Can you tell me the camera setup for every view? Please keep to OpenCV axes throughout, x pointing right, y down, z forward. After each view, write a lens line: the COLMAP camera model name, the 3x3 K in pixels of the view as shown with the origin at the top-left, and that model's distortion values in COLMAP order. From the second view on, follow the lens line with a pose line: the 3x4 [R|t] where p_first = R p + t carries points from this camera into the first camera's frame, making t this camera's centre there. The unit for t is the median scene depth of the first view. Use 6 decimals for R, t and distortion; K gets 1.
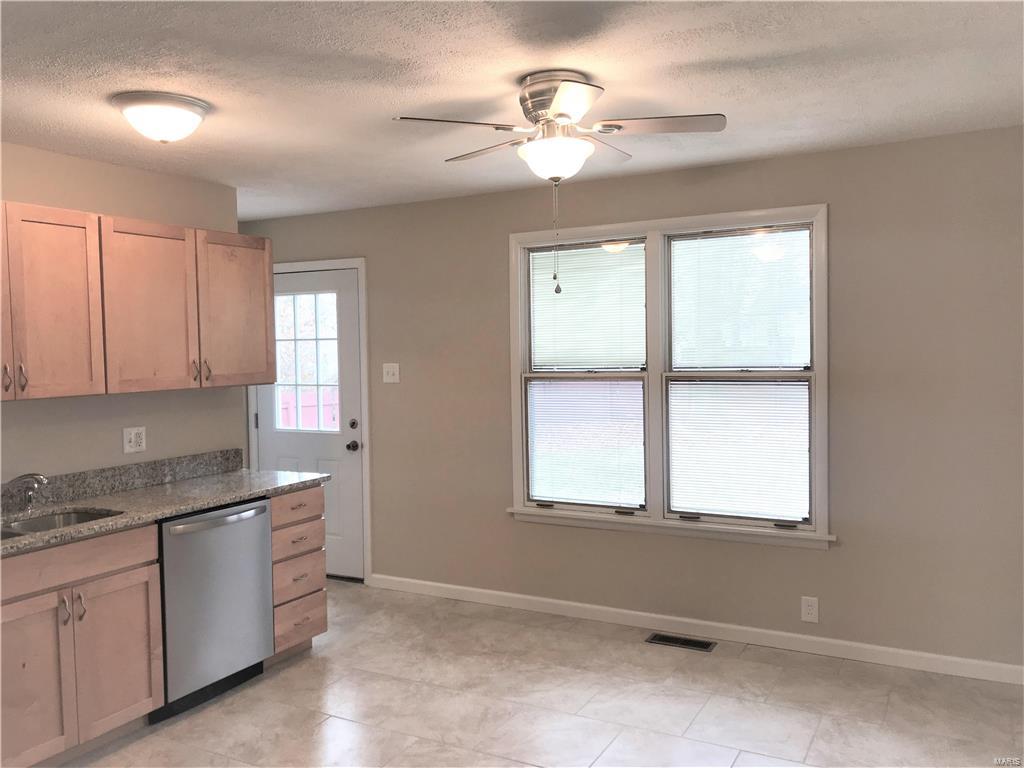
lens RADIAL K [[841.3, 0, 512.0], [0, 841.3, 384.0], [0, 0, 1]] dist [0.005557, 0.003721]
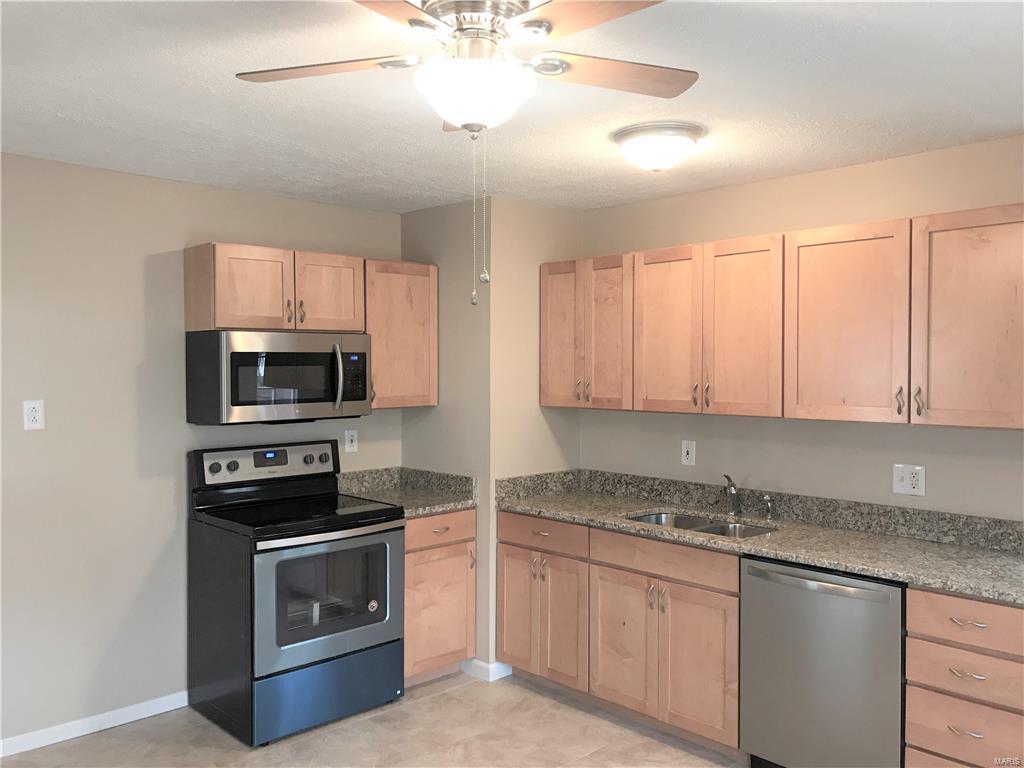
lens RADIAL K [[841.3, 0, 512.0], [0, 841.3, 384.0], [0, 0, 1]] dist [0.005557, 0.003721]
pose [[-0.309858, 0.037946, -0.950025, 0.496589], [-0.040185, 0.997788, 0.052960, -0.060857], [0.949933, 0.054586, -0.307648, 0.935693]]
